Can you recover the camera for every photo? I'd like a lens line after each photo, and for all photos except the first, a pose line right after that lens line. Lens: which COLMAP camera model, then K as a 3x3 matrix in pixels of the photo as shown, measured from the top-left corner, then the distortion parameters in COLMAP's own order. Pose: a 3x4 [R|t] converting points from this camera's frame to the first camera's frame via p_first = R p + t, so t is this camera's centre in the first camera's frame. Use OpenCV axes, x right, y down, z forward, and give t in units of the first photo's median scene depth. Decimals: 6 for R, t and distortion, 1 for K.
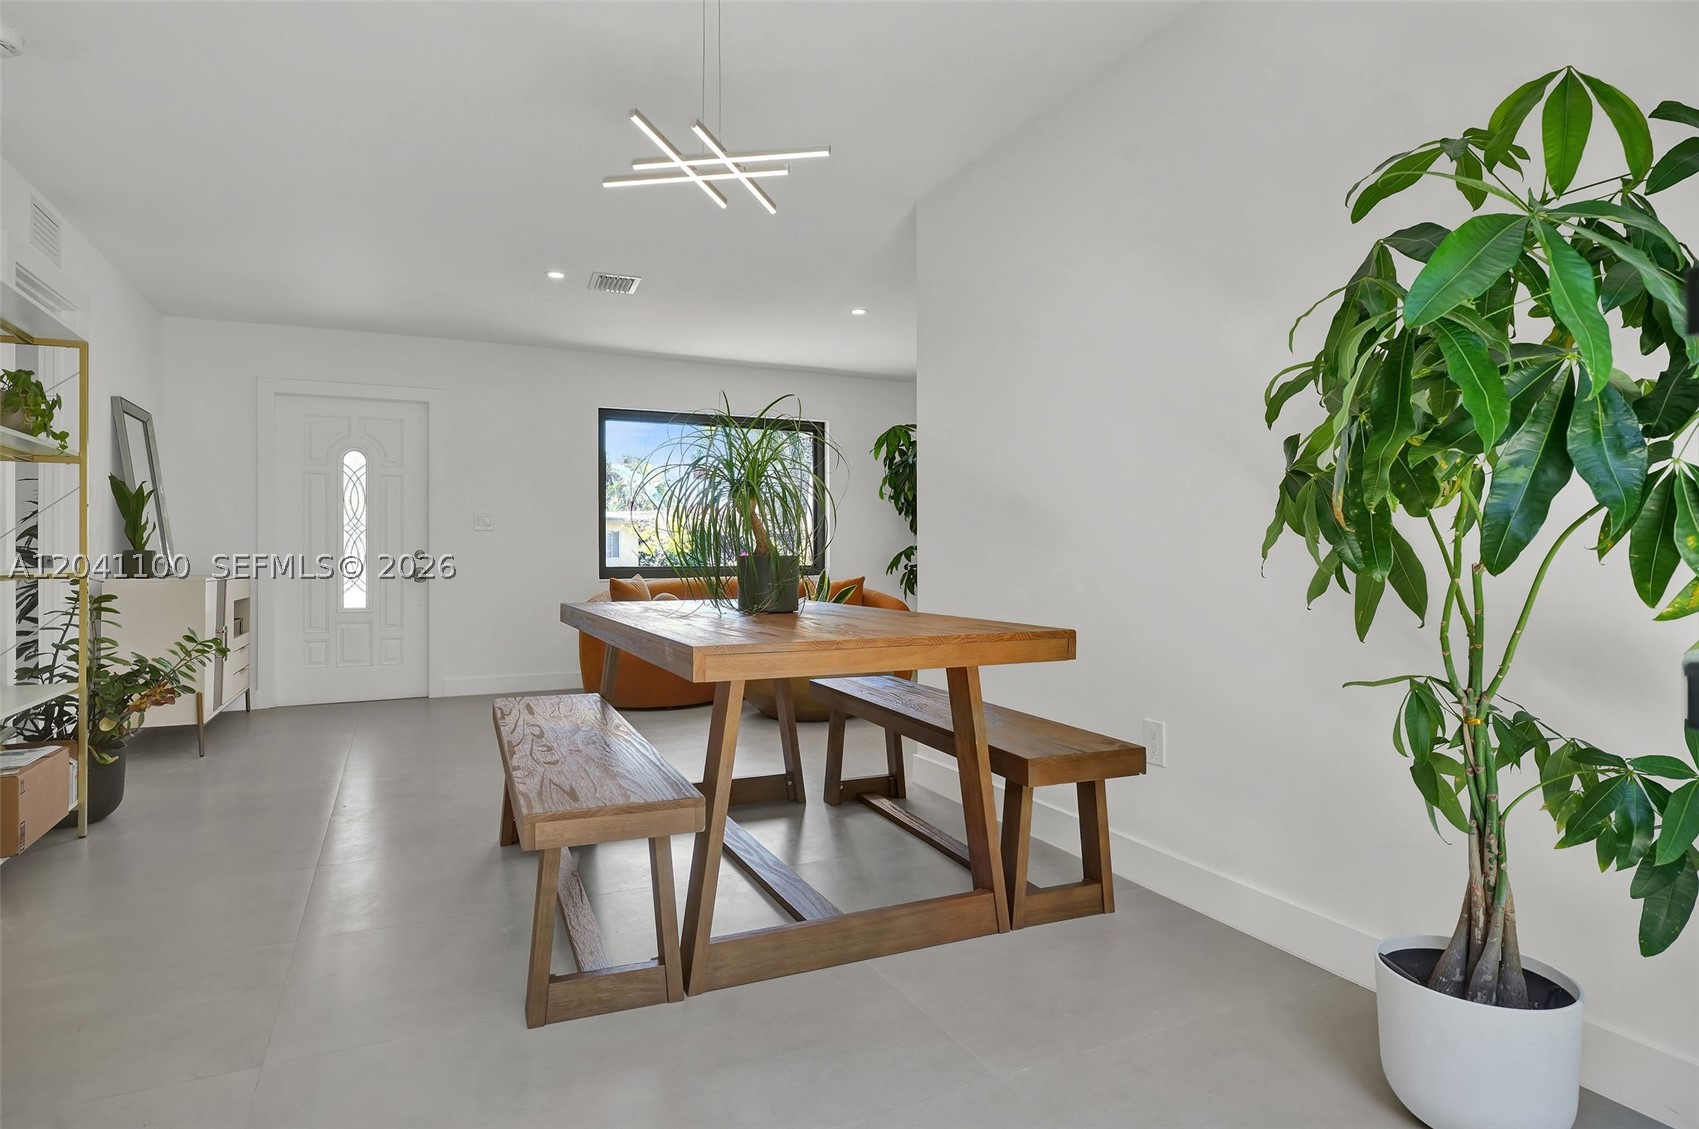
lens RADIAL K [[948.8, 0, 845.5], [0, 948.8, 550.5], [0, 0, 1]] dist [0.010692, -0.005043]
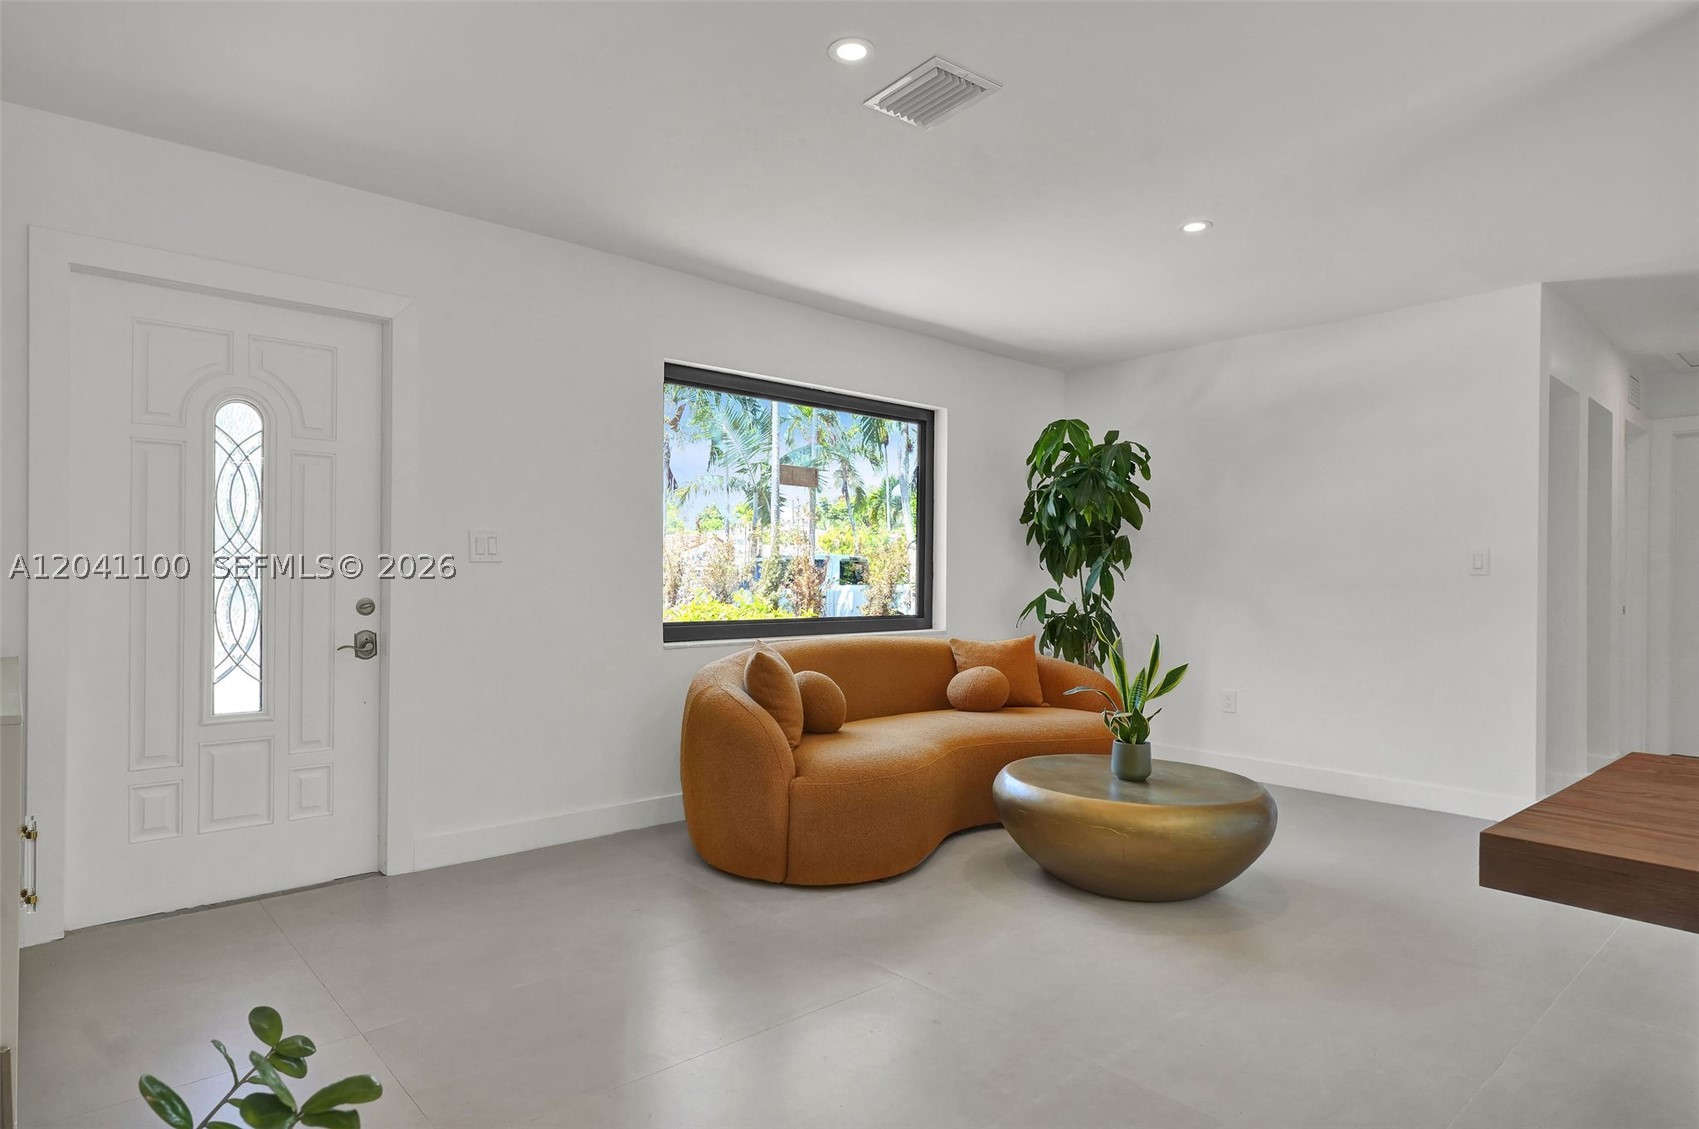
lens RADIAL K [[948.8, 0, 855.4], [0, 948.8, 576.3], [0, 0, 1]] dist [0.010692, -0.005043]
pose [[0.955446, 0.008749, 0.295035, -0.350158], [-0.012527, 0.999862, 0.010918, -0.021848], [-0.294899, -0.014128, 0.955424, 0.417603]]
